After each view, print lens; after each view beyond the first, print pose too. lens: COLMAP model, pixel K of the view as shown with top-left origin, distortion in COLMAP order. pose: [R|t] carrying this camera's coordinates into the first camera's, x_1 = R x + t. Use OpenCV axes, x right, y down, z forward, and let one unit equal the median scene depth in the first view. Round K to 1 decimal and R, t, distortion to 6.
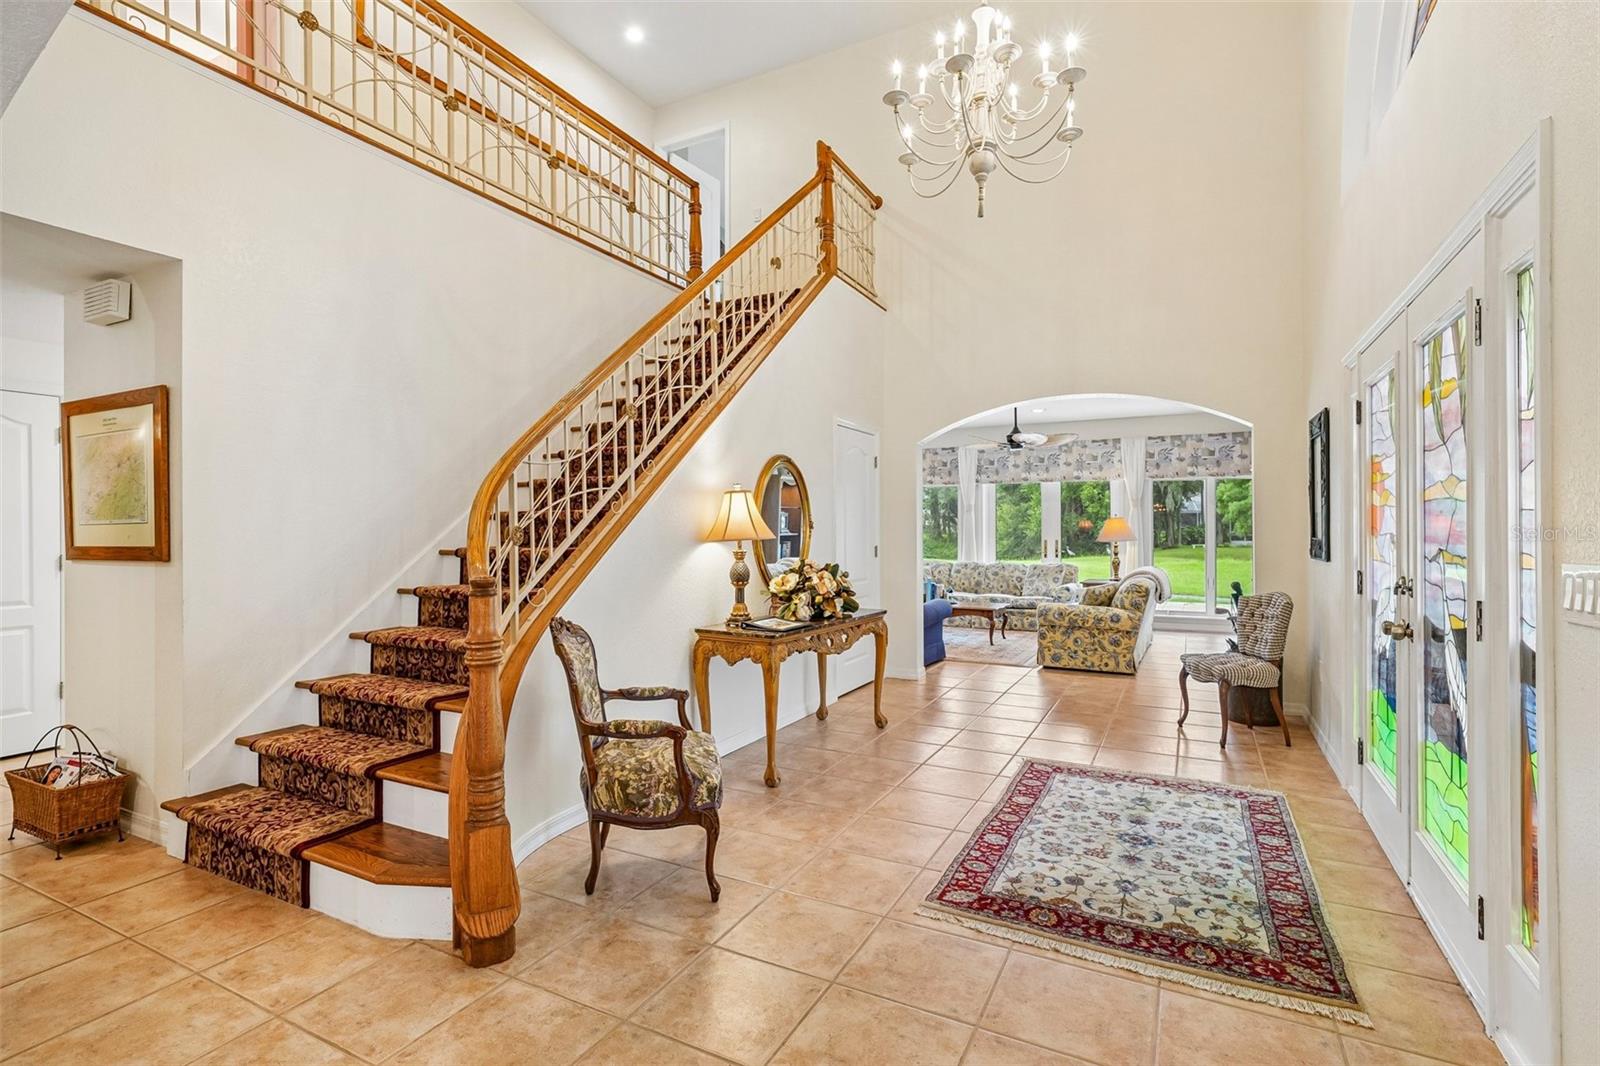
lens RADIAL K [[746.4, 0, 800.0], [0, 746.4, 533.0], [0, 0, 1]] dist [0.016470, 0.000268]
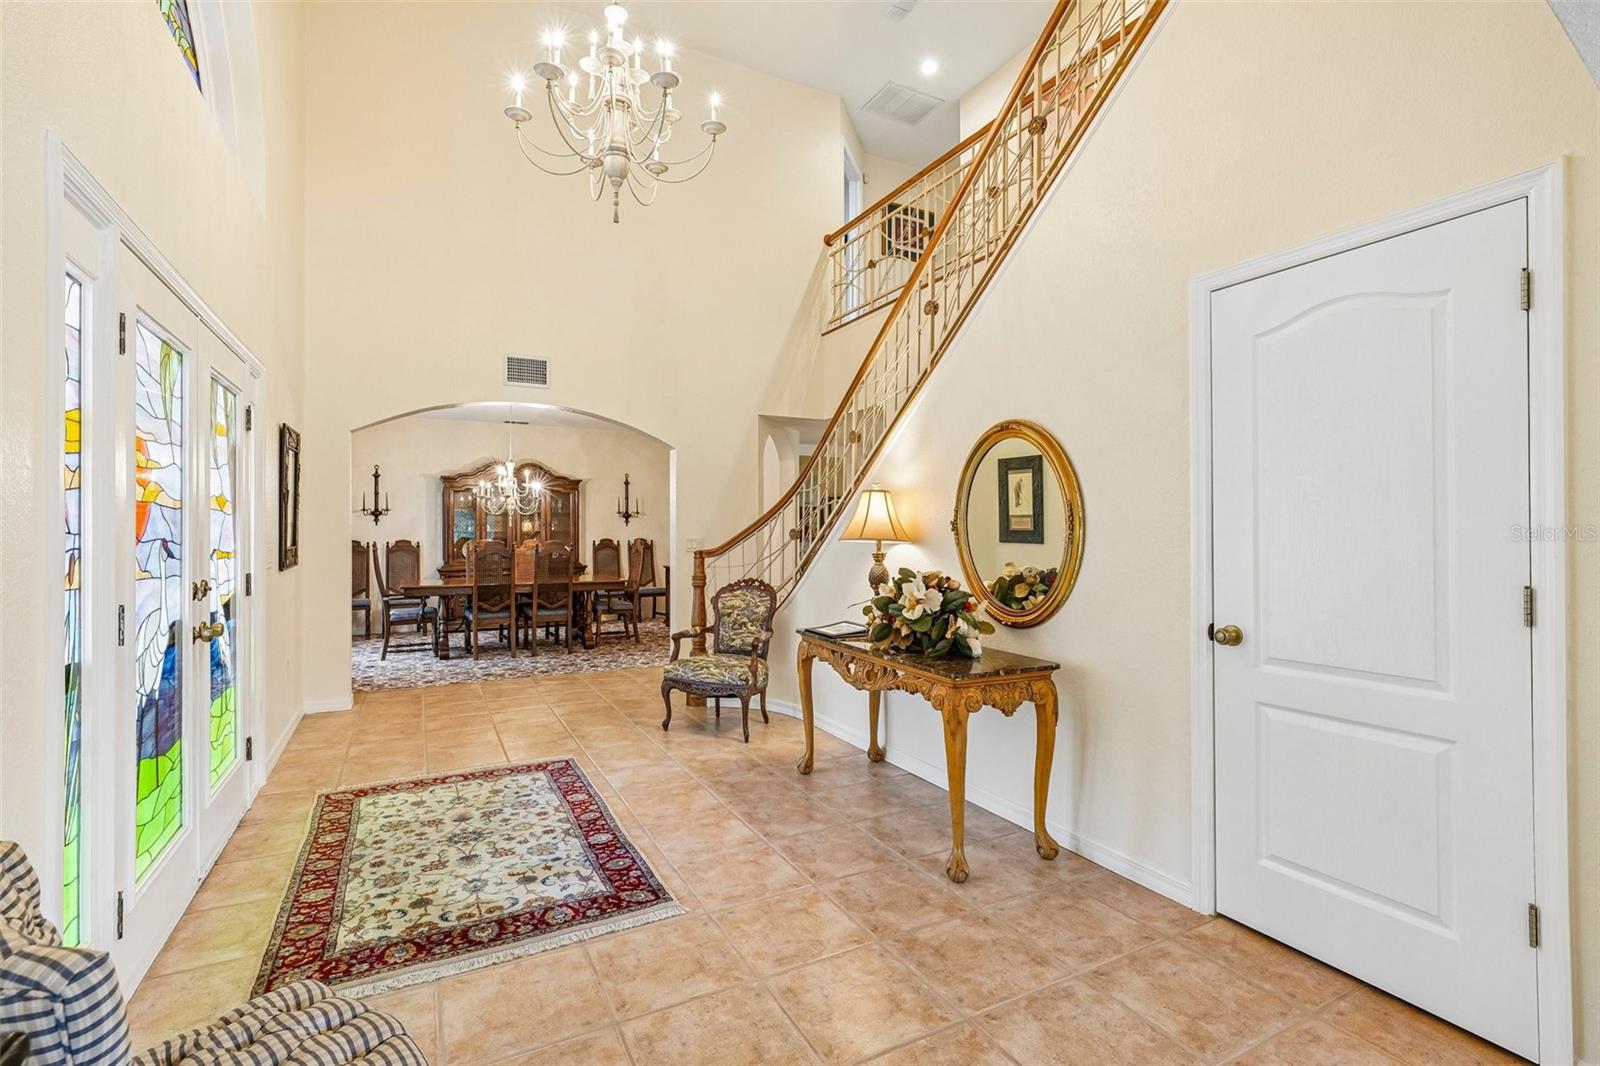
lens RADIAL K [[746.4, 0, 800.0], [0, 746.4, 533.0], [0, 0, 1]] dist [0.016470, 0.000268]
pose [[-0.571261, 0.006467, -0.820743, 1.027730], [0.002115, 0.999977, 0.006408, -0.010253], [0.820766, 0.001925, -0.571261, 1.968209]]
